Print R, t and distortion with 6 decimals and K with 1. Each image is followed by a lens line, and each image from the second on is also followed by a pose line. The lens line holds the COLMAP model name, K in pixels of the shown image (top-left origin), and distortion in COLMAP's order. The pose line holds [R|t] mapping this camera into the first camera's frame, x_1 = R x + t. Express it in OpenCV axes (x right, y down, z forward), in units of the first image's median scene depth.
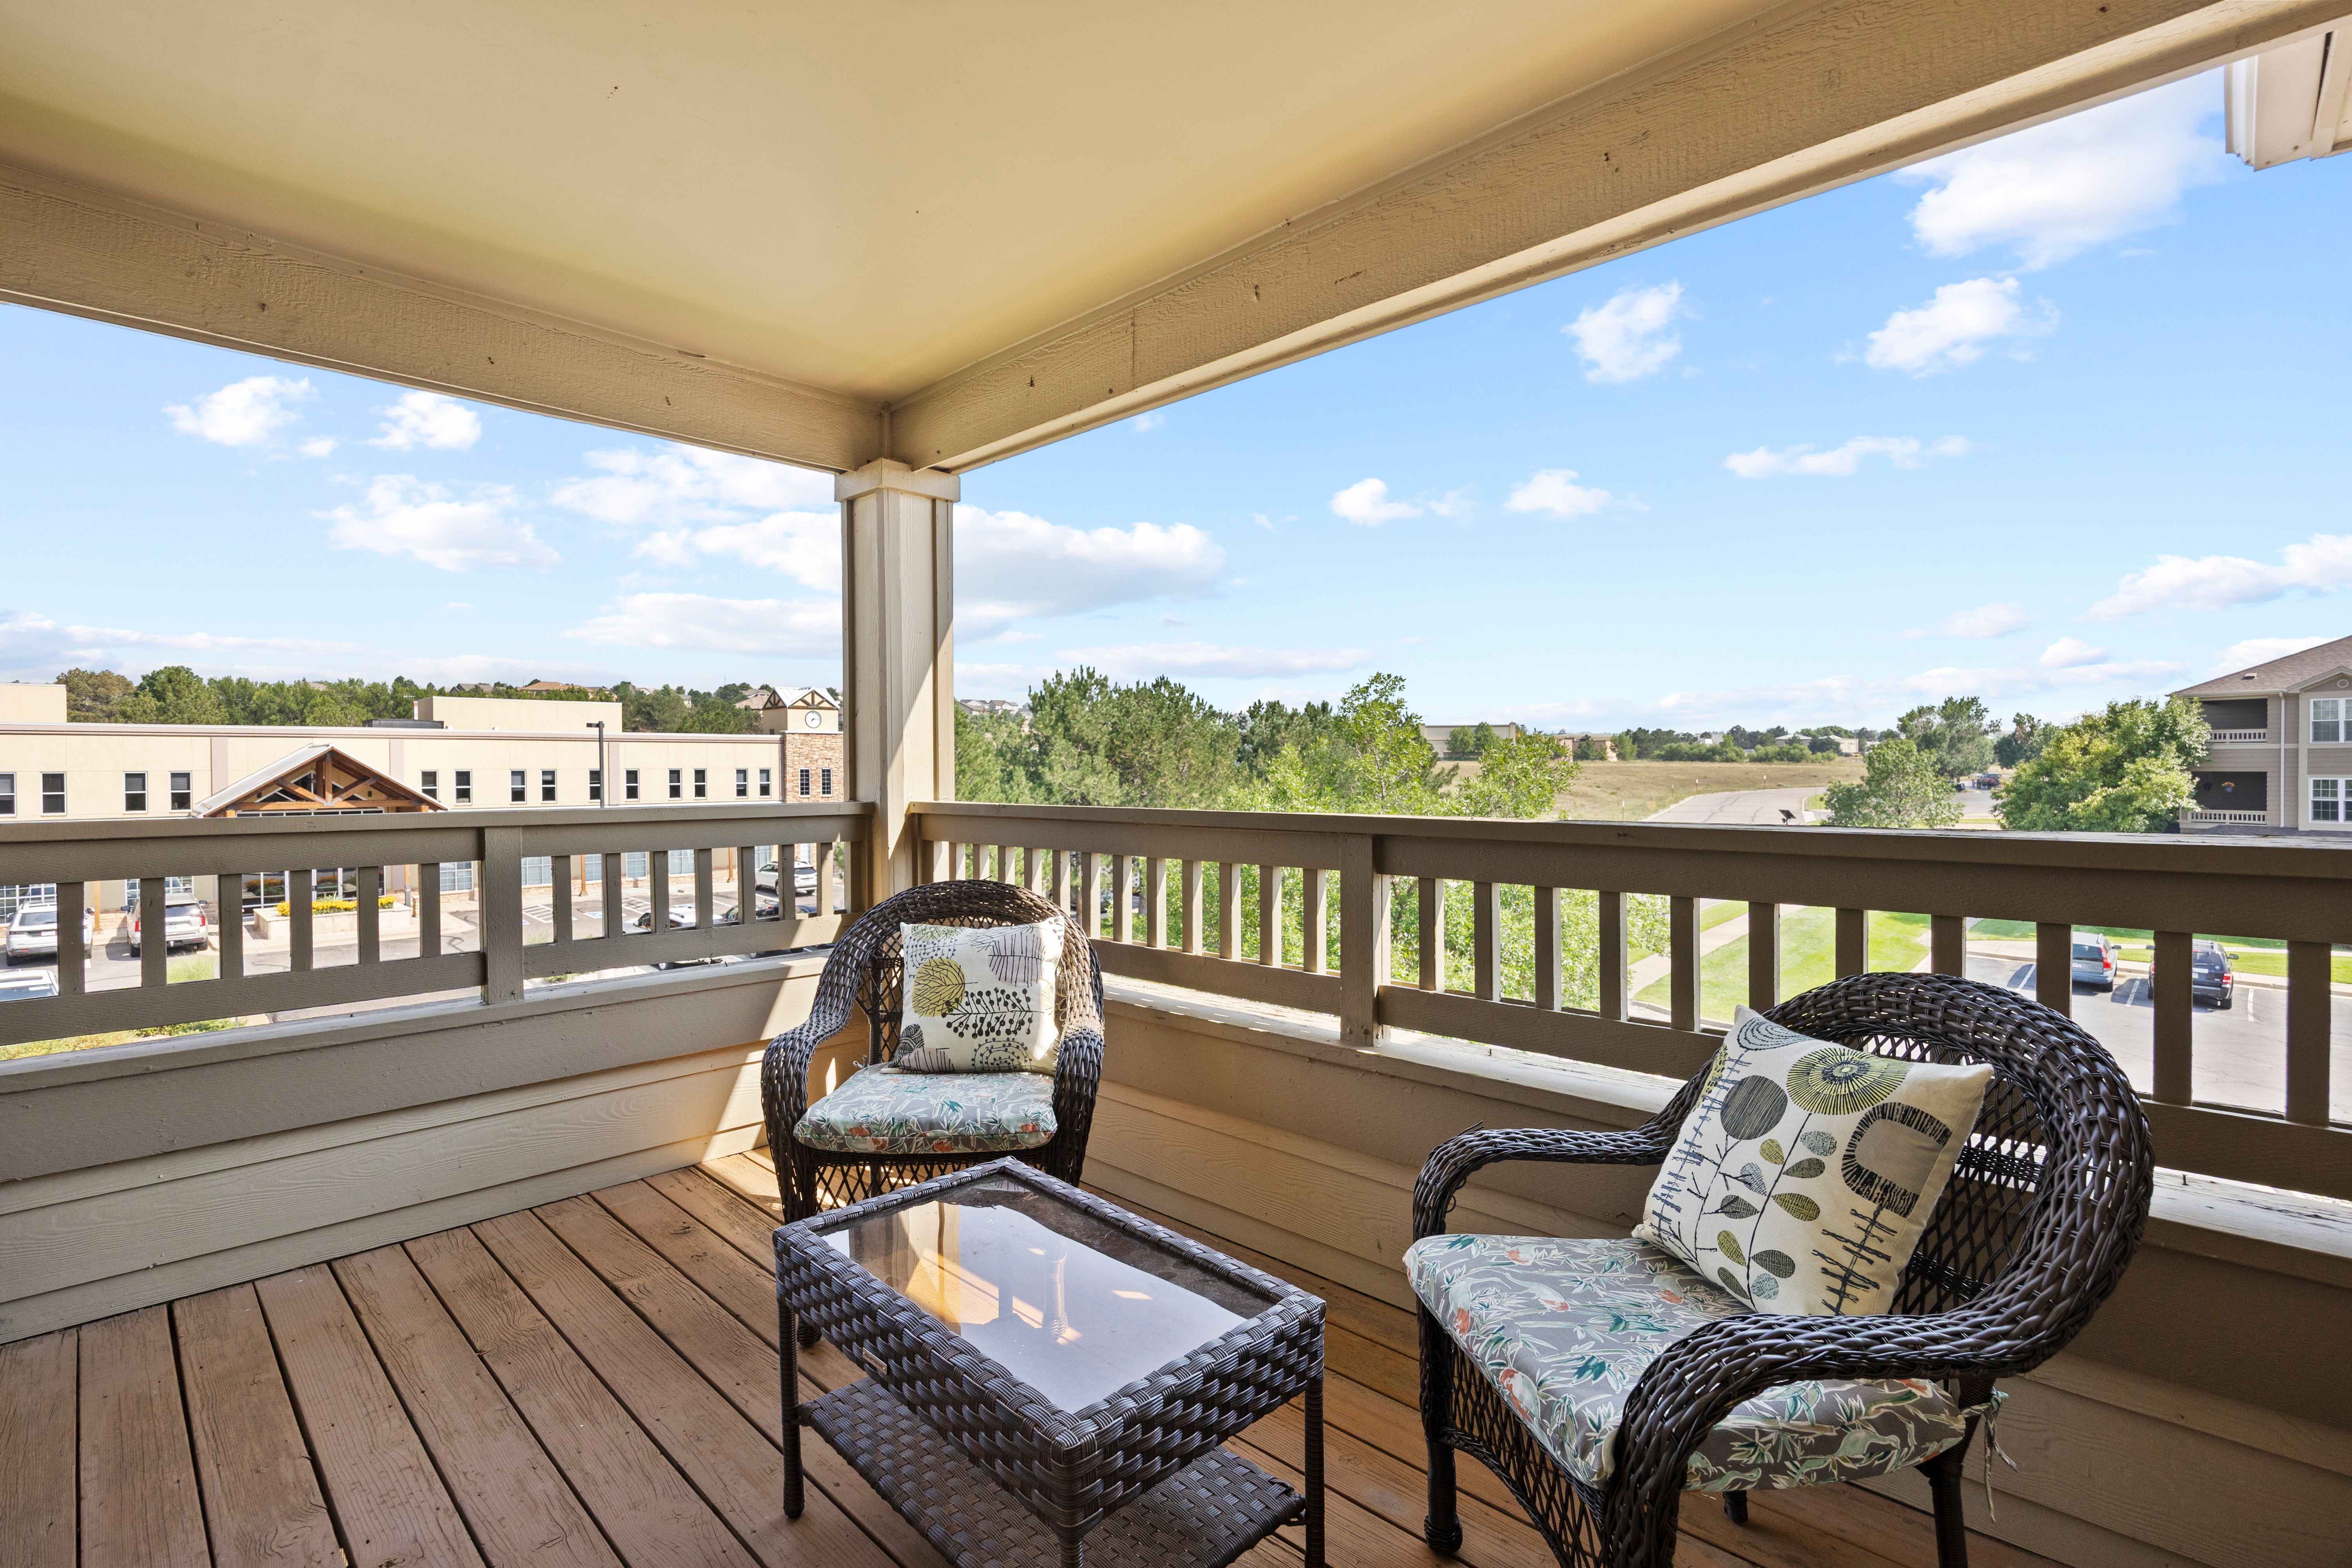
lens RADIAL K [[1072.2, 0, 1176.0], [0, 1072.2, 784.0], [0, 0, 1]] dist [-0.002415, 0.000025]
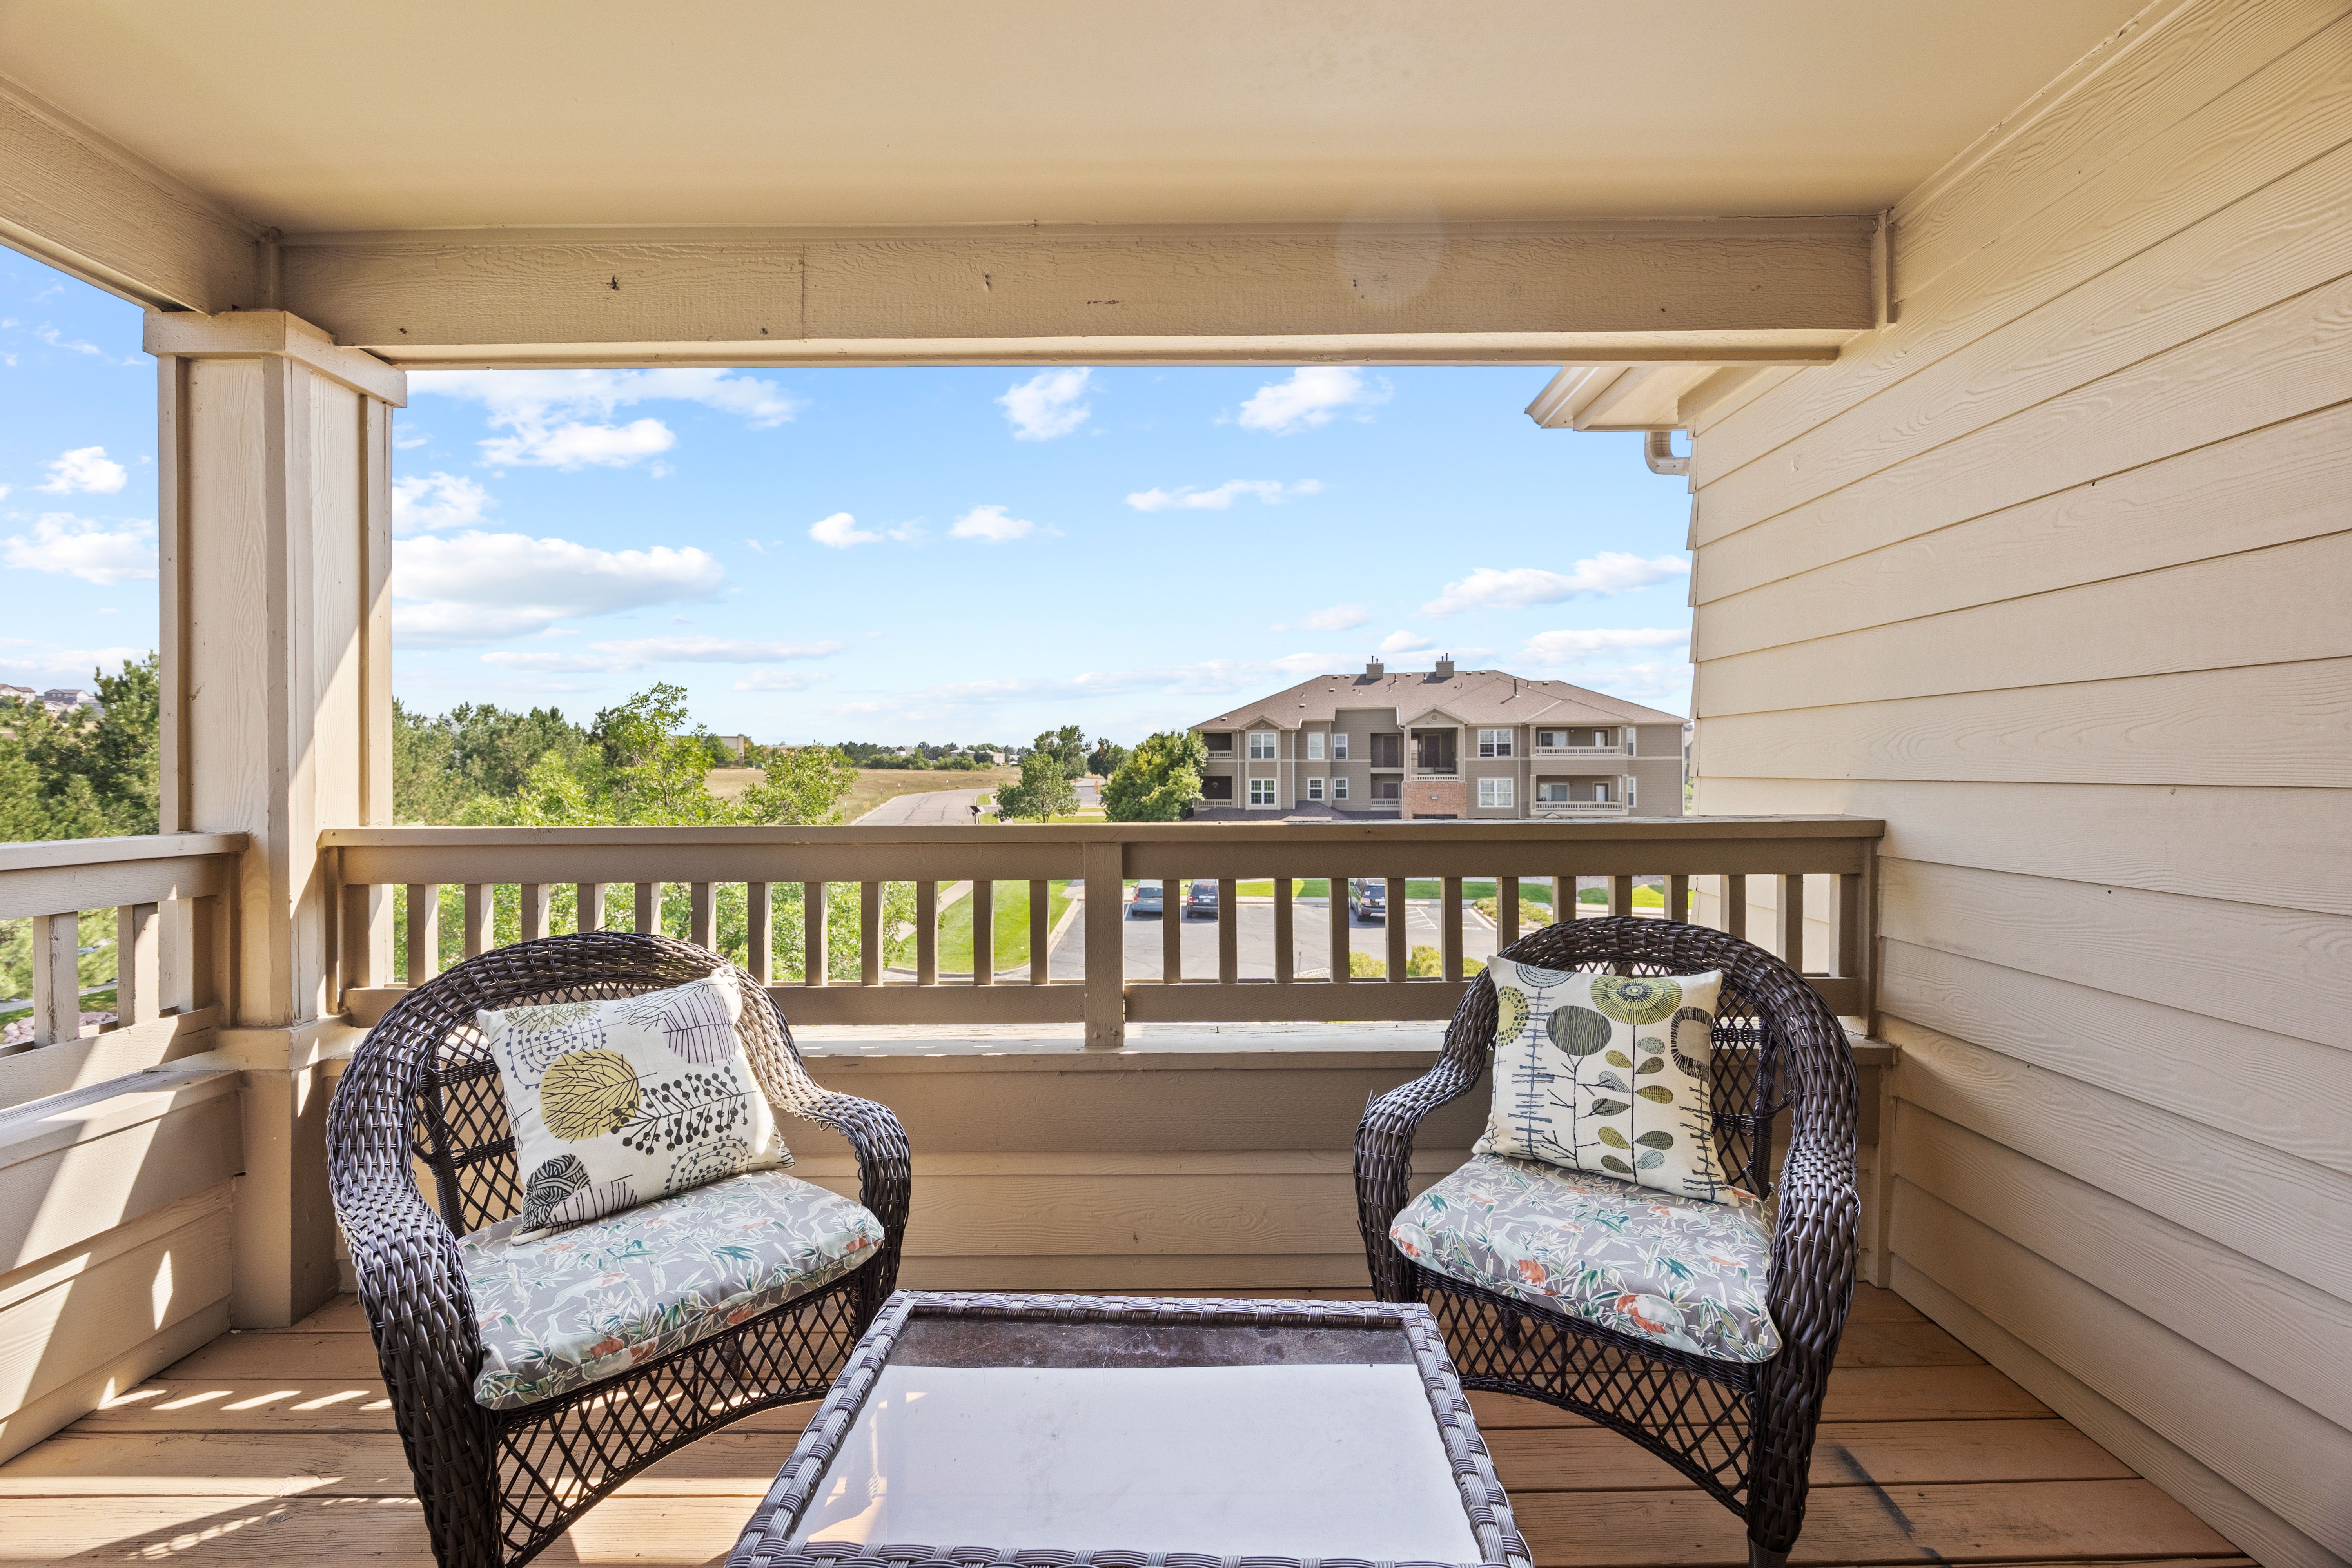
lens RADIAL K [[896.8, 0, 1180.3], [0, 896.8, 772.5], [0, 0, 1]] dist [0.000310, -0.000077]
pose [[0.722824, -0.000870, 0.691031, -0.319487], [0.012741, 0.999846, -0.012068, -0.007547], [-0.690914, 0.017528, 0.722724, 0.278773]]
